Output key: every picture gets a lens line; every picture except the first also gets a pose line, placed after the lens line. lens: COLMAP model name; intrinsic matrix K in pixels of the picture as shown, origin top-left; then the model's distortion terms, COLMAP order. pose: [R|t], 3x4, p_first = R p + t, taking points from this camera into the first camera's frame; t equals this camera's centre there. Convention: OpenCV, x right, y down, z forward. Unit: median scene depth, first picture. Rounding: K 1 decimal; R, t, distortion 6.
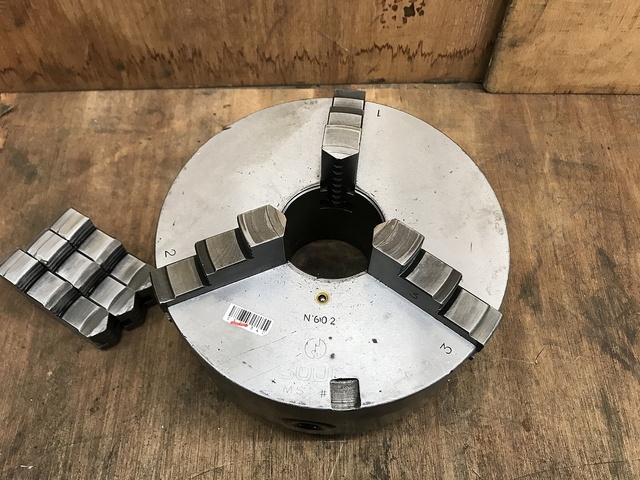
lens RADIAL K [[525.8, 0, 320.0], [0, 525.8, 240.0], [0, 0, 1]] dist [-0.001302, -0.035775]
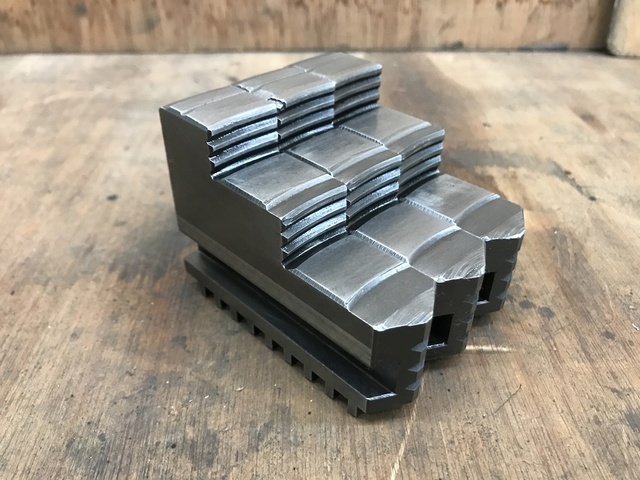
lens RADIAL K [[545.8, 0, 320.0], [0, 545.8, 240.0], [0, 0, 1]] dist [0.003116, -0.041112]
pose [[0.999599, -0.017801, 0.022012, -0.119584], [0.025517, 0.903284, -0.428283, 0.321041], [-0.012259, 0.428673, 0.903376, 0.635009]]
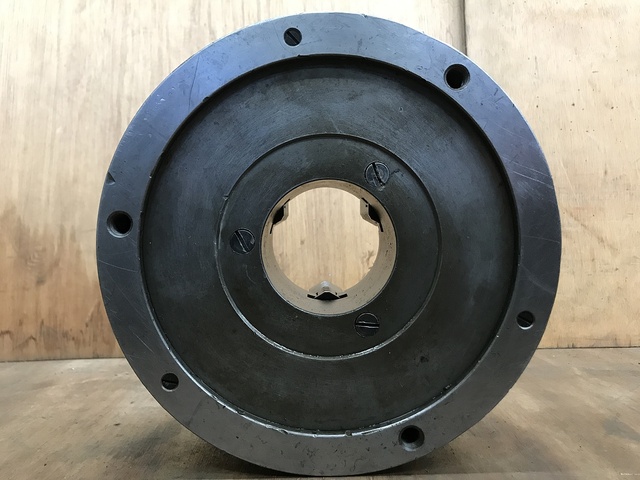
lens RADIAL K [[525.8, 0, 320.0], [0, 525.8, 240.0], [0, 0, 1]] dist [-0.001302, -0.035775]
pose [[0.999169, -0.036378, 0.018394, -0.004416], [0.033592, 0.479179, -0.877074, 0.634332], [0.023092, 0.876963, 0.480003, 0.481695]]
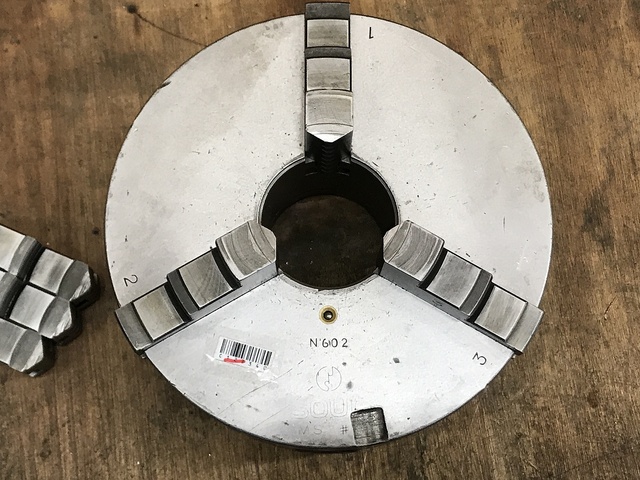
lens RADIAL K [[1043.2, 0, 320.0], [0, 1043.2, 240.0], [0, 0, 1]] dist [0.018340, -0.039420]
pose [[0.991565, -0.125691, 0.031643, -0.035258], [0.112013, 0.953824, 0.278699, -0.354073], [-0.065212, -0.272803, 0.959857, -0.414049]]
